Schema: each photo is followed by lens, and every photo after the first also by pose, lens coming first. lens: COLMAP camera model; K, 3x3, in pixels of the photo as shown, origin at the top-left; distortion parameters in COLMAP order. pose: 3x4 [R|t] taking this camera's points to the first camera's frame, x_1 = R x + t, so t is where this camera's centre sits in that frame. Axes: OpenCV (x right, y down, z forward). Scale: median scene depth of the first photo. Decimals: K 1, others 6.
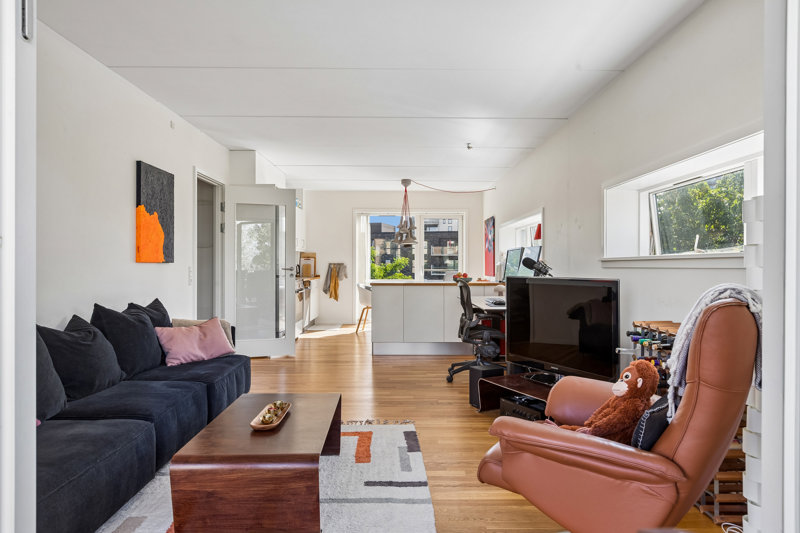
lens RADIAL K [[505.9, 0, 397.1], [0, 505.9, 265.3], [0, 0, 1]] dist [-0.003599, -0.001558]
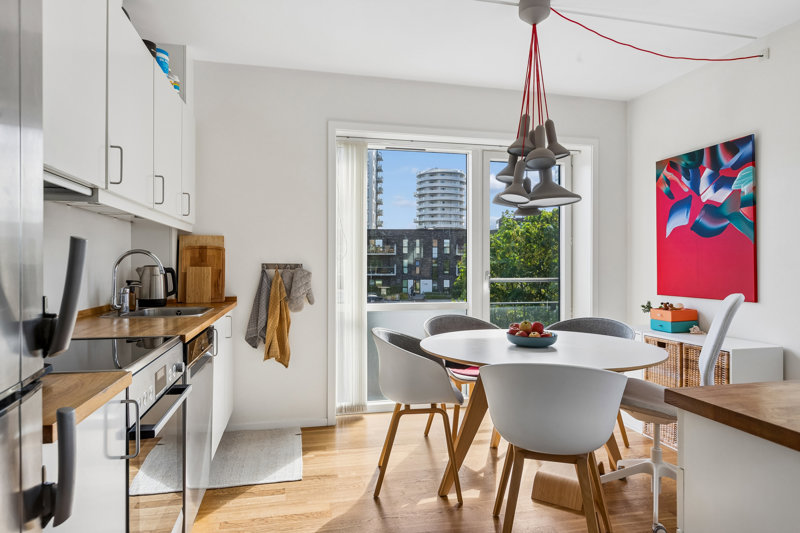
lens RADIAL K [[490.6, 0, 401.8], [0, 490.6, 256.6], [0, 0, 1]] dist [-0.004146, -0.000436]
pose [[0.976492, 0.005566, 0.215480, -0.120985], [-0.002256, 0.999876, -0.015606, -0.004280], [-0.215540, 0.014753, 0.976384, 0.674435]]
